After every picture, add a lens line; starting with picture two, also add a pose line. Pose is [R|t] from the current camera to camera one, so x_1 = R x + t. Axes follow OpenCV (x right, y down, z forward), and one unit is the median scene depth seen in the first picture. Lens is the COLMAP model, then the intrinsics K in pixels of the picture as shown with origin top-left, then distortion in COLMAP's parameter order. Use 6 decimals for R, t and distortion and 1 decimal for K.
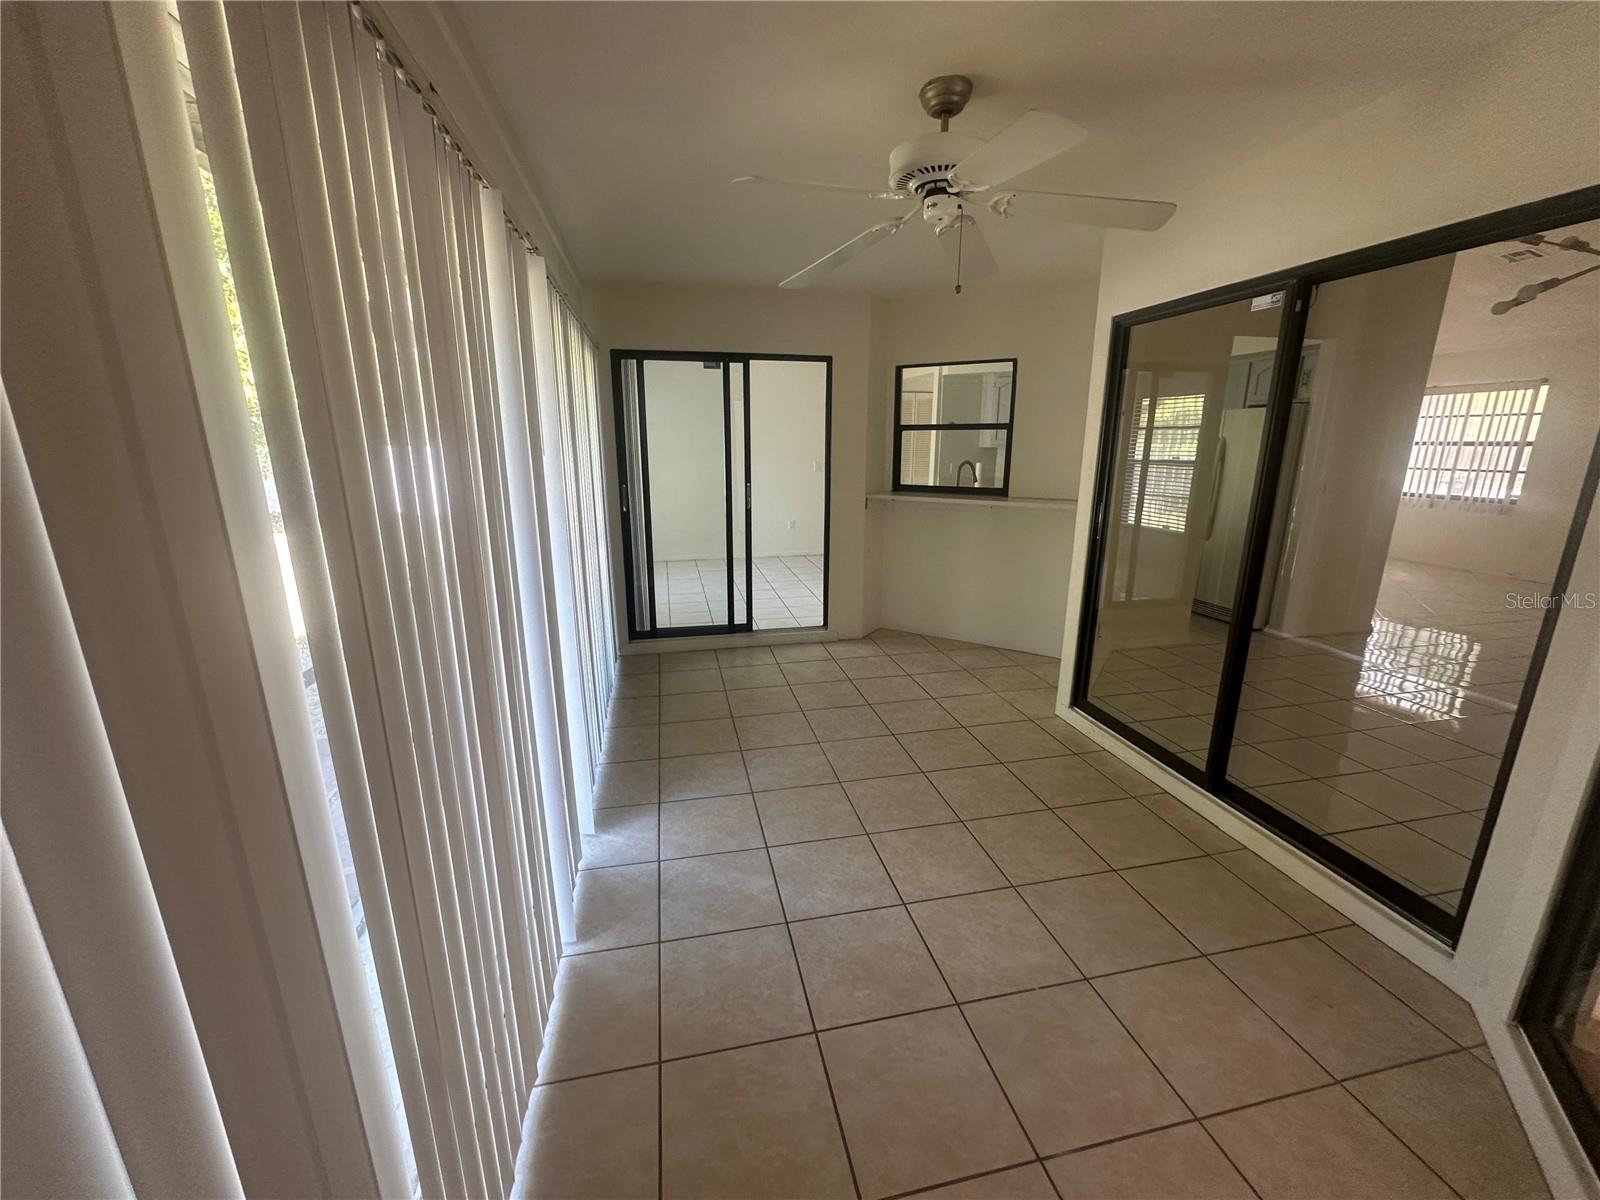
lens RADIAL K [[641.7, 0, 799.4], [0, 641.7, 601.3], [0, 0, 1]] dist [0.000120, -0.000013]
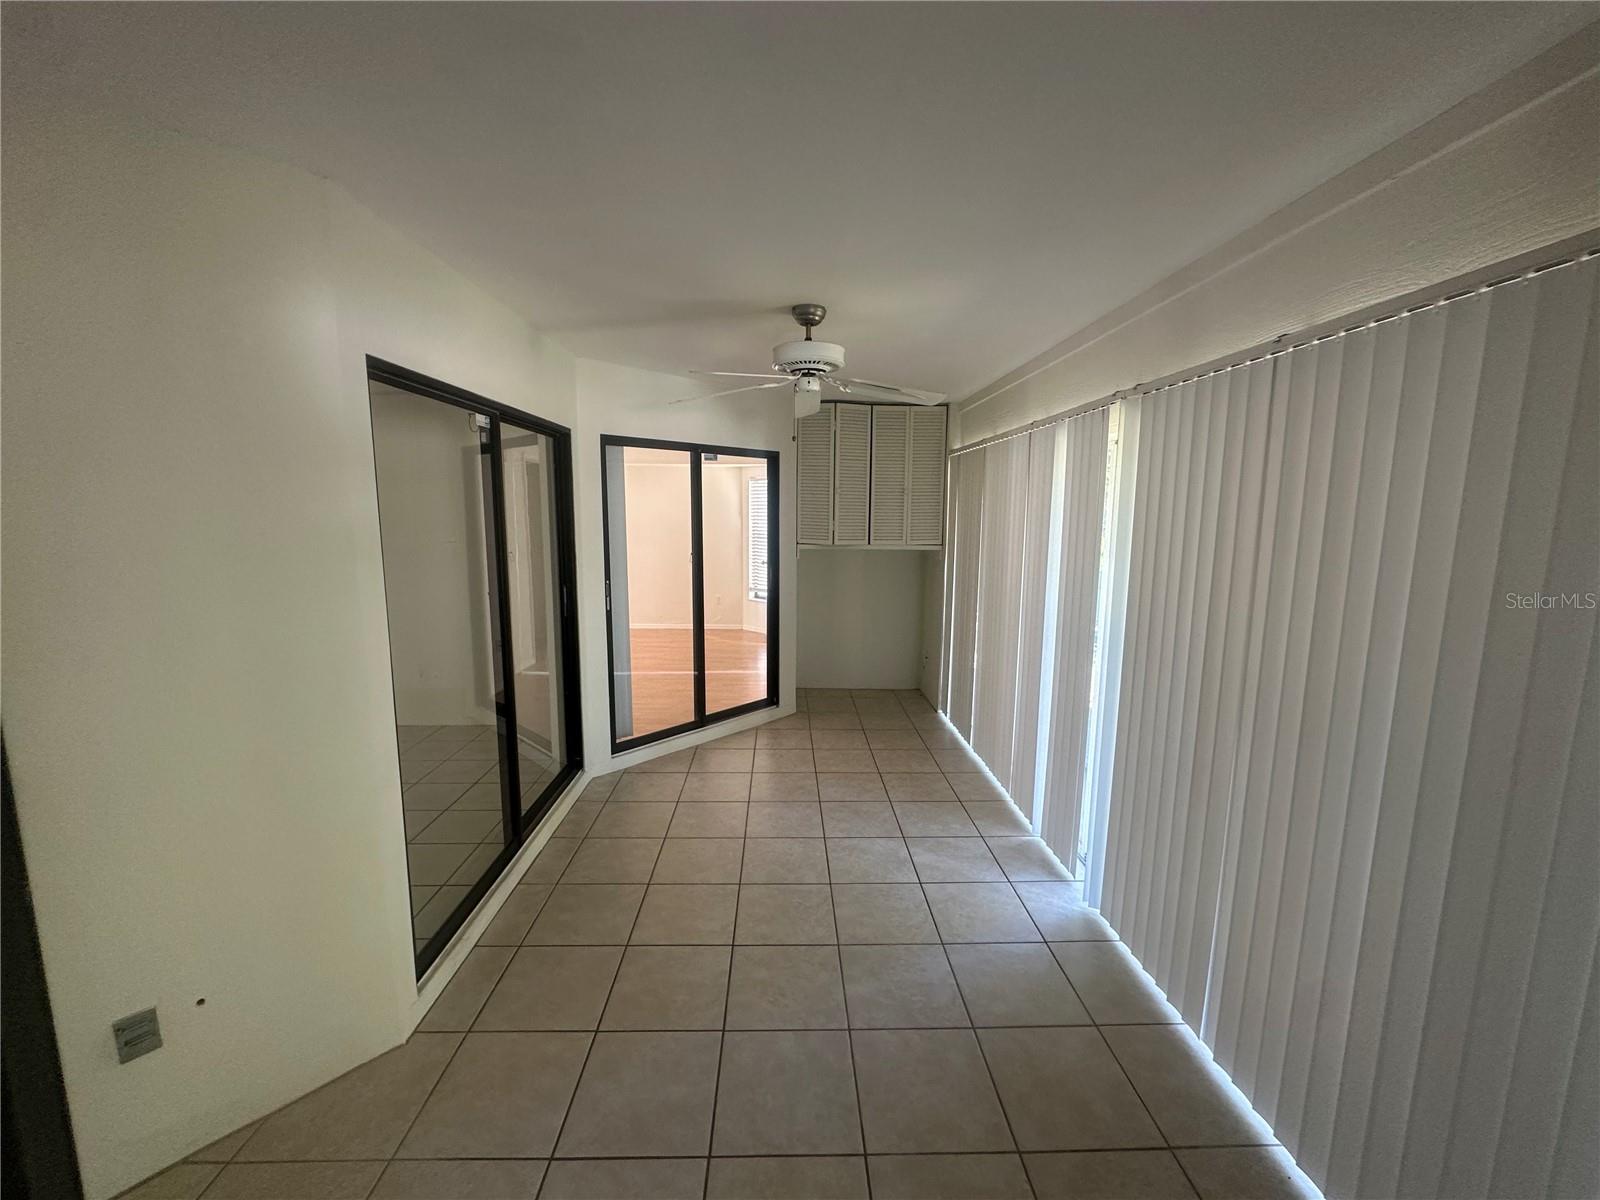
lens RADIAL K [[641.7, 0, 802.1], [0, 641.7, 603.4], [0, 0, 1]] dist [0.000120, -0.000013]
pose [[-0.984625, -0.032898, 0.171556, -0.017783], [0.035174, 0.924650, 0.379190, -0.423516], [-0.171104, 0.379395, -0.909276, 1.502230]]
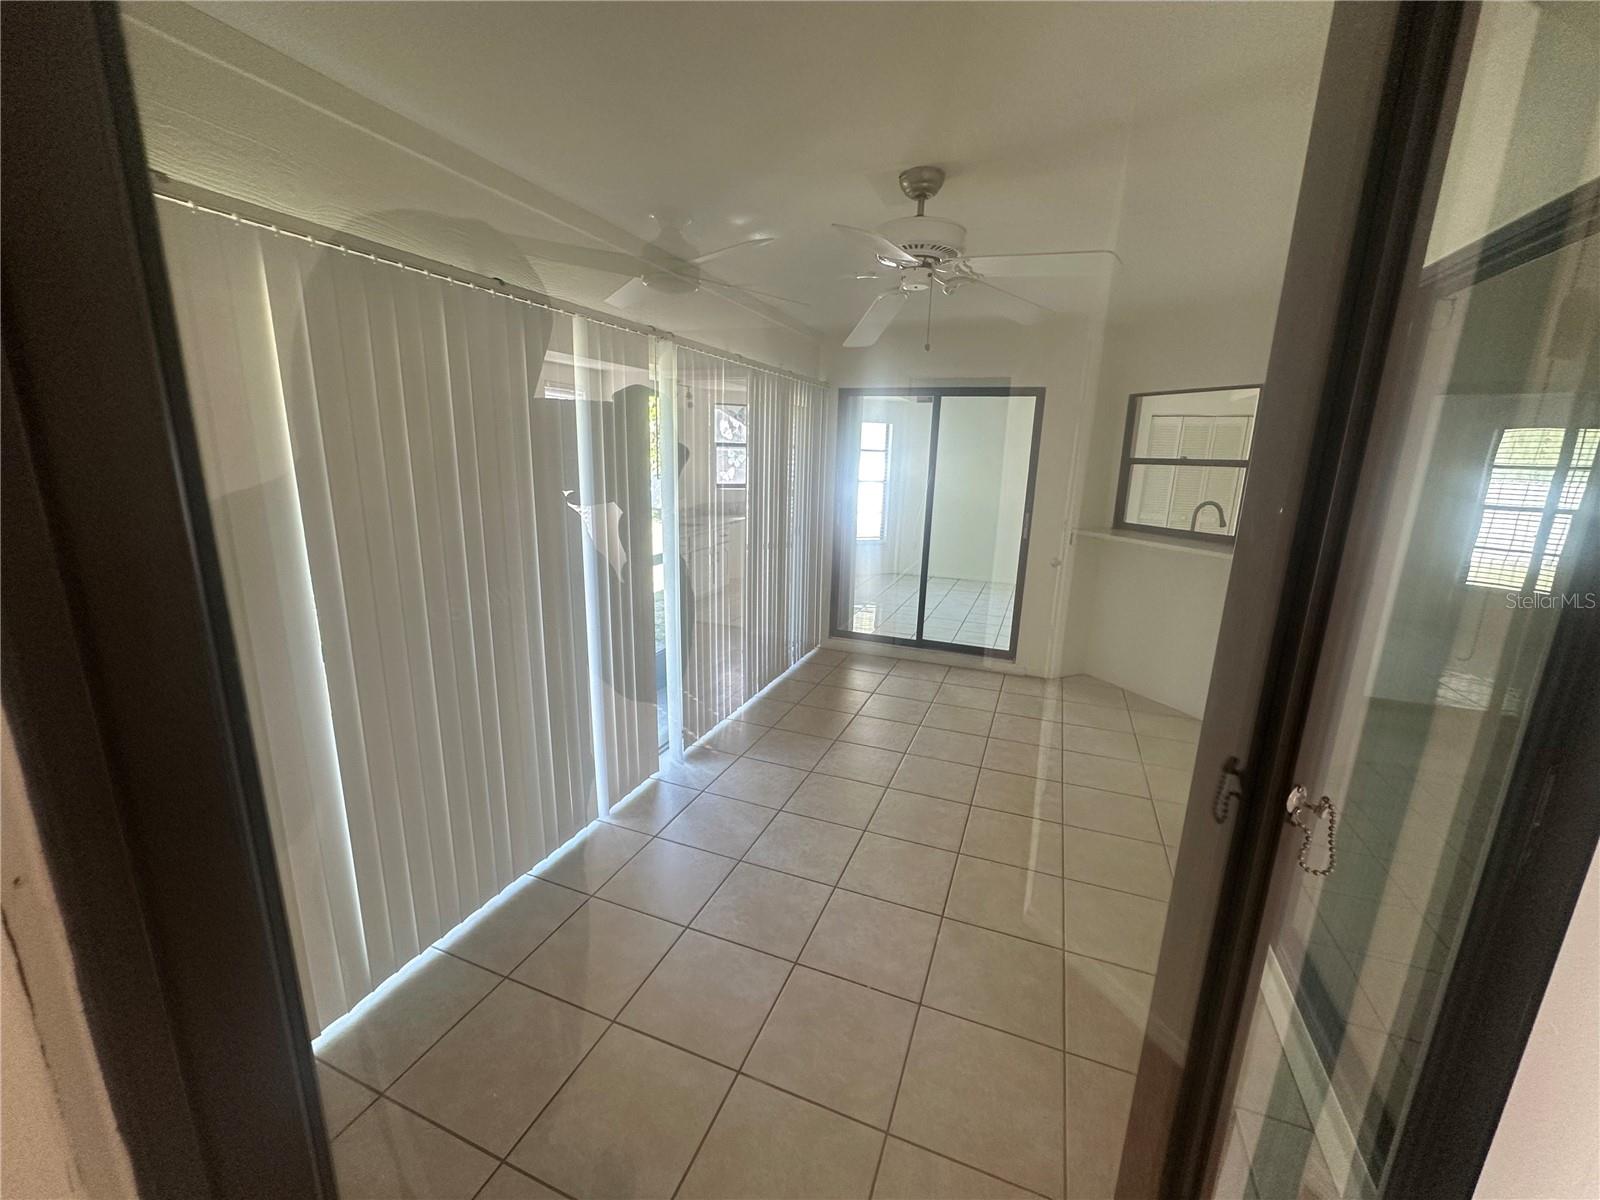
lens RADIAL K [[641.7, 0, 804.6], [0, 641.7, 601.6], [0, 0, 1]] dist [0.000120, -0.000013]
pose [[0.831857, 0.146844, -0.535210, 0.450590], [-0.160415, 0.986817, 0.021424, -0.027123], [0.531301, 0.068034, 0.844447, -0.011188]]
